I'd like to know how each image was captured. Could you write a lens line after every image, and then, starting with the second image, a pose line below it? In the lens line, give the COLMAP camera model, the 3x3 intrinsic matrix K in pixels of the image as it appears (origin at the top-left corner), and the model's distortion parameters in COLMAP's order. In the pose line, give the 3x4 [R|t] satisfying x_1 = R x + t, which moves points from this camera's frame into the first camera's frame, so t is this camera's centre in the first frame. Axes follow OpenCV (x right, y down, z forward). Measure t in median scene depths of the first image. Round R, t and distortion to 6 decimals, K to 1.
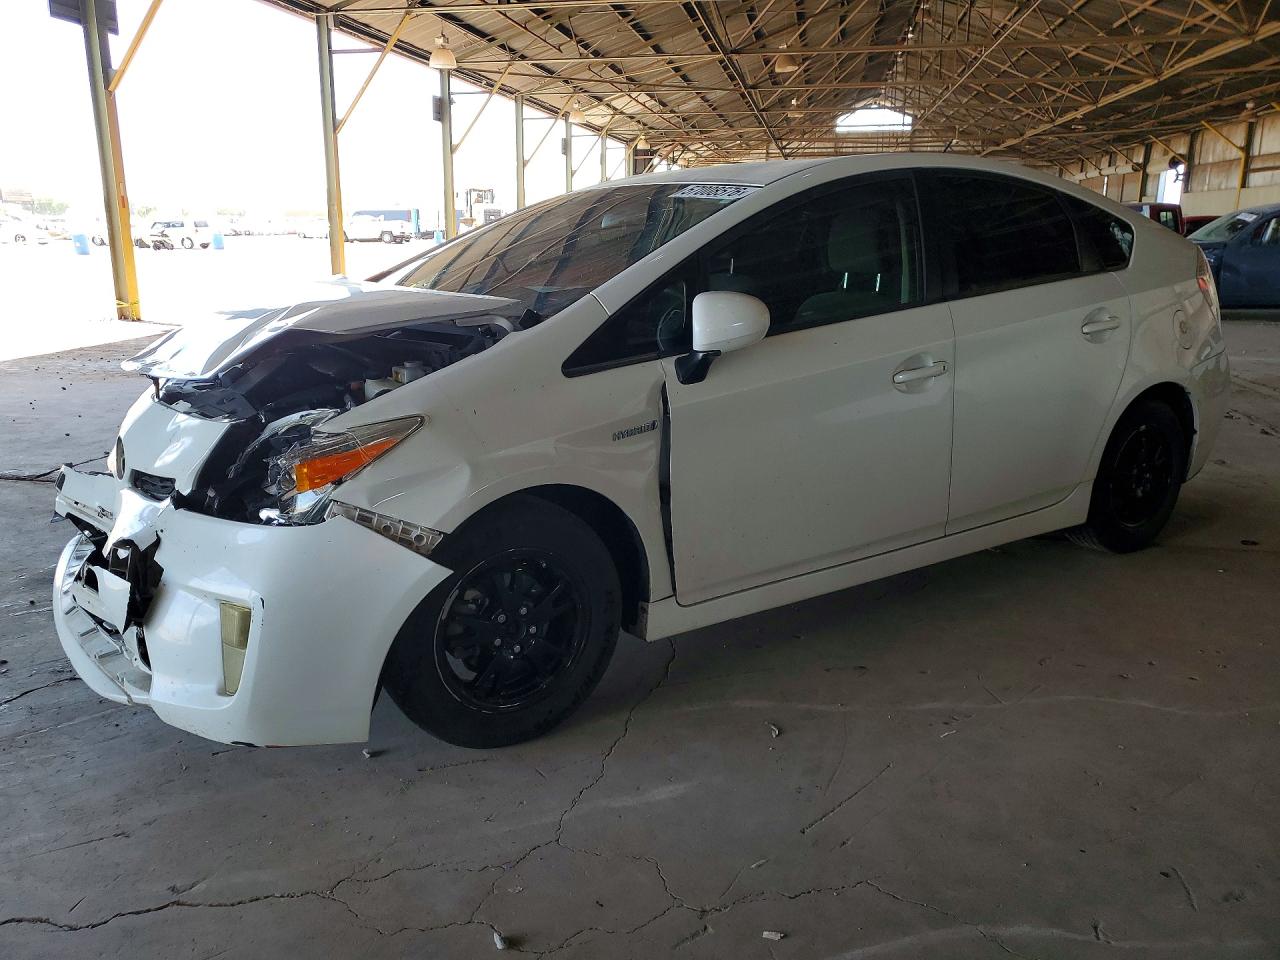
lens RADIAL K [[1023.0, 0, 642.3], [0, 1023.0, 467.5], [0, 0, 1]] dist [-0.005510, 0.016823]
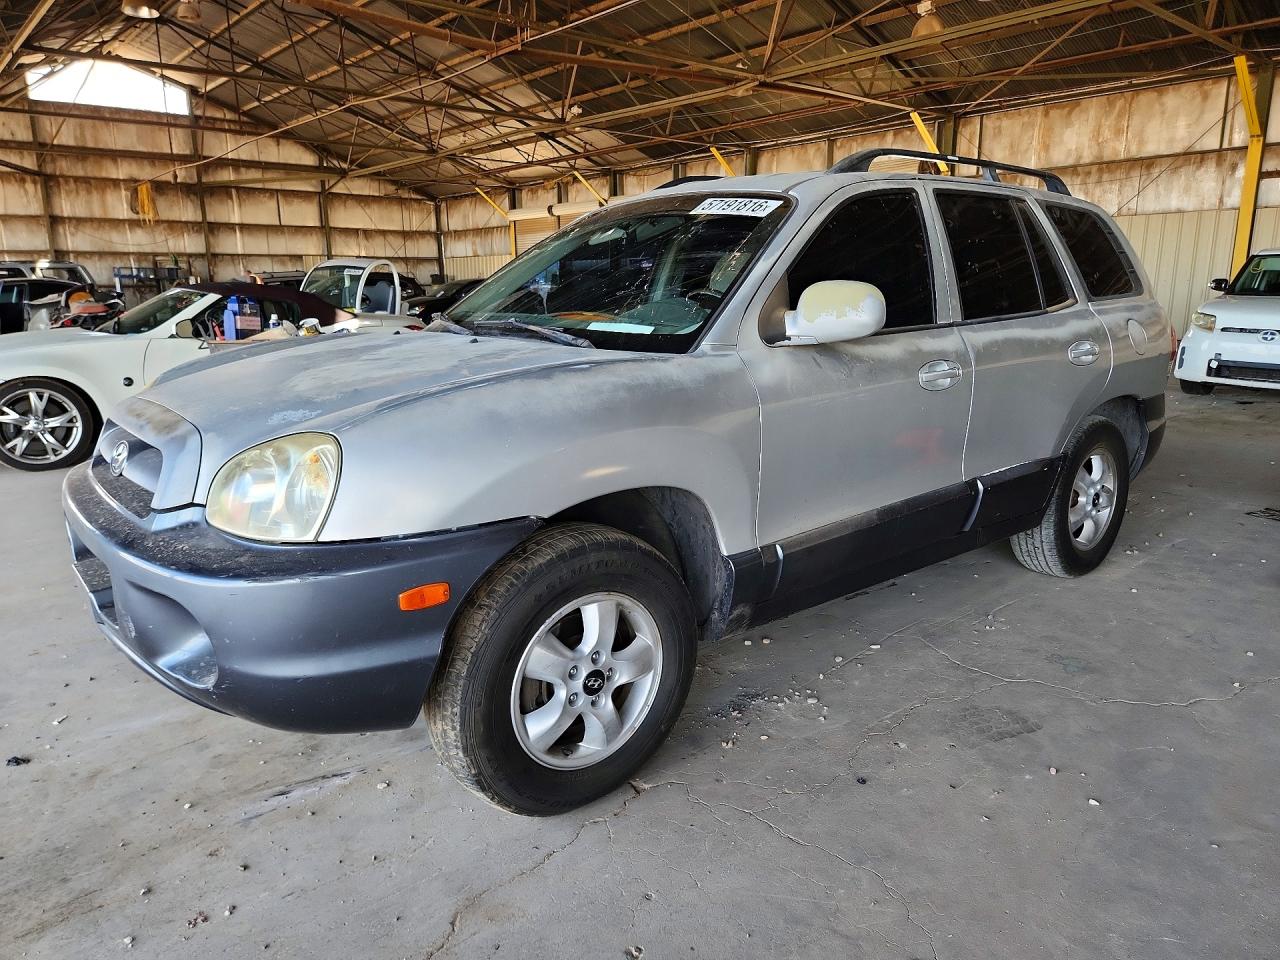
lens RADIAL K [[908.7, 0, 644.1], [0, 908.7, 510.3], [0, 0, 1]] dist [0.070119, -0.053964]
pose [[0.647905, -0.189969, 0.737653, 0.028065], [0.188038, 0.978320, 0.086788, -0.237262], [-0.738147, 0.082477, 0.669579, 0.987655]]
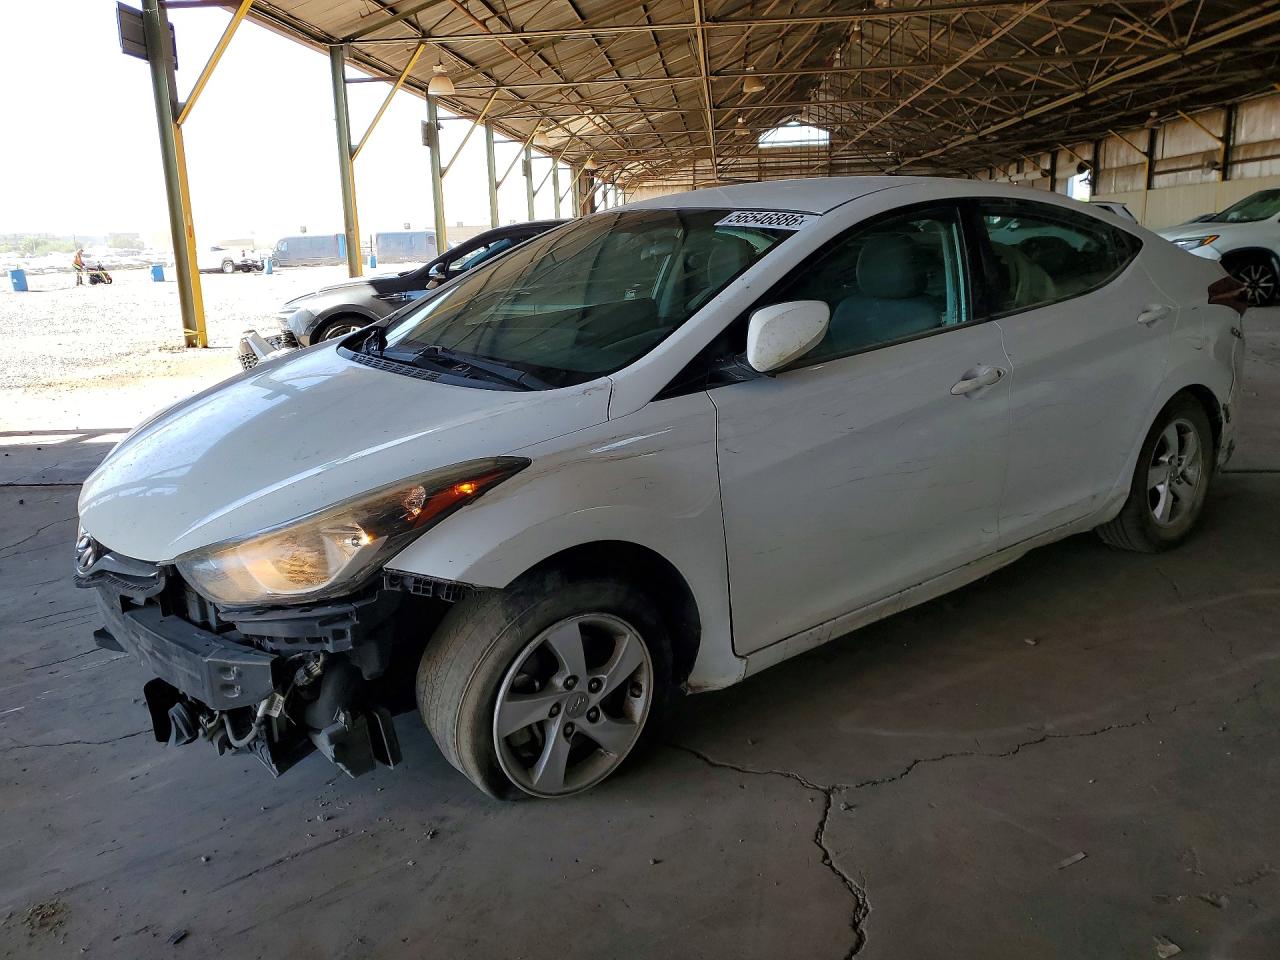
lens RADIAL K [[993.6, 0, 642.6], [0, 993.6, 452.5], [0, 0, 1]] dist [-0.013856, 0.021694]
pose [[0.996039, -0.048861, 0.074295, -0.042180], [0.050589, 0.998487, -0.021546, 0.000866], [-0.073129, 0.025219, 0.997004, -0.001913]]
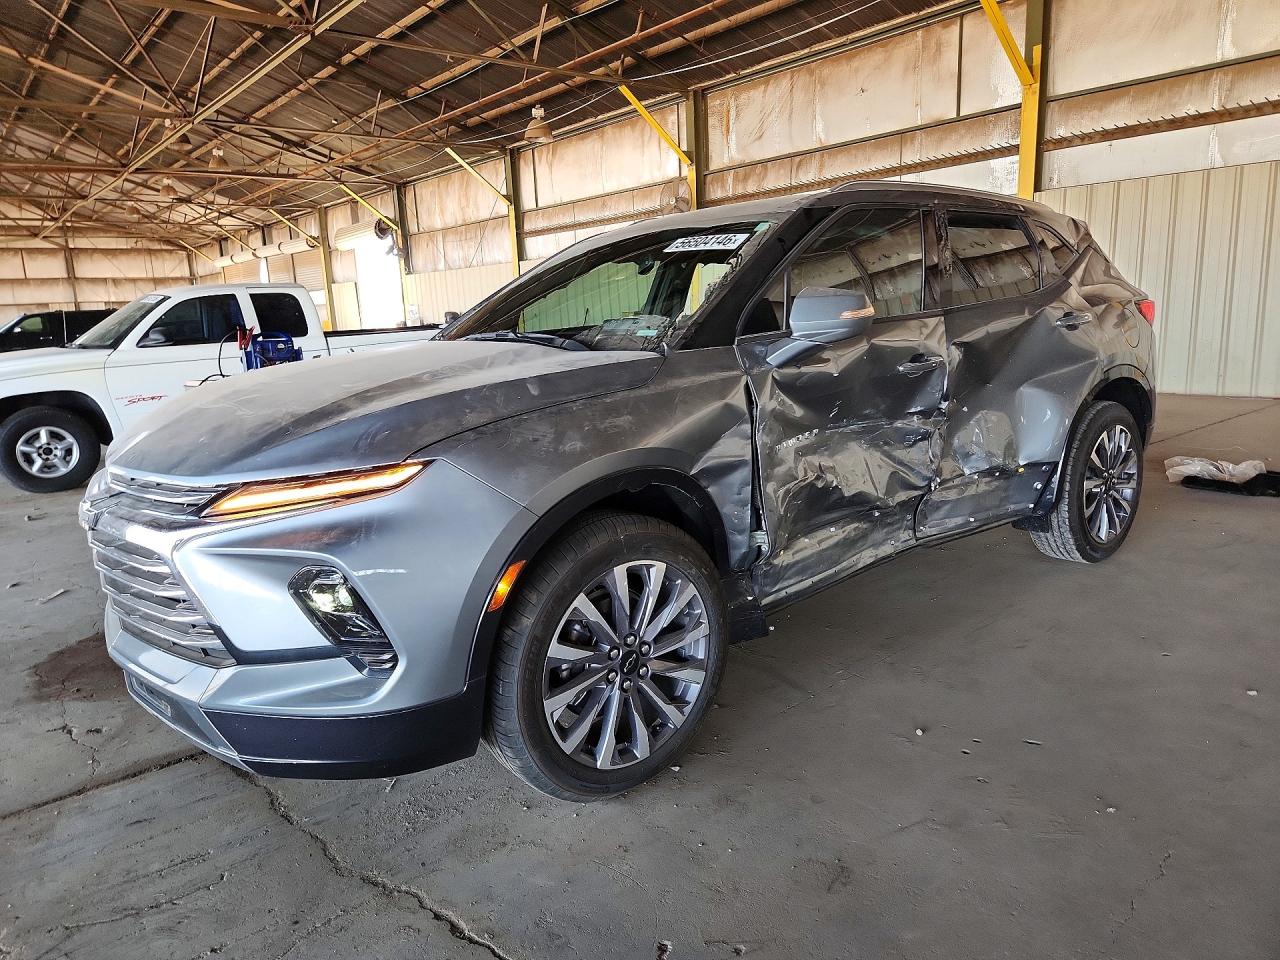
lens RADIAL K [[873.4, 0, 649.6], [0, 873.4, 481.9], [0, 0, 1]] dist [0.040449, -0.033415]
pose [[0.652417, -0.174580, 0.737478, 0.227849], [0.215194, 0.975727, 0.040606, -0.153276], [-0.726666, 0.132209, 0.674149, 0.633066]]
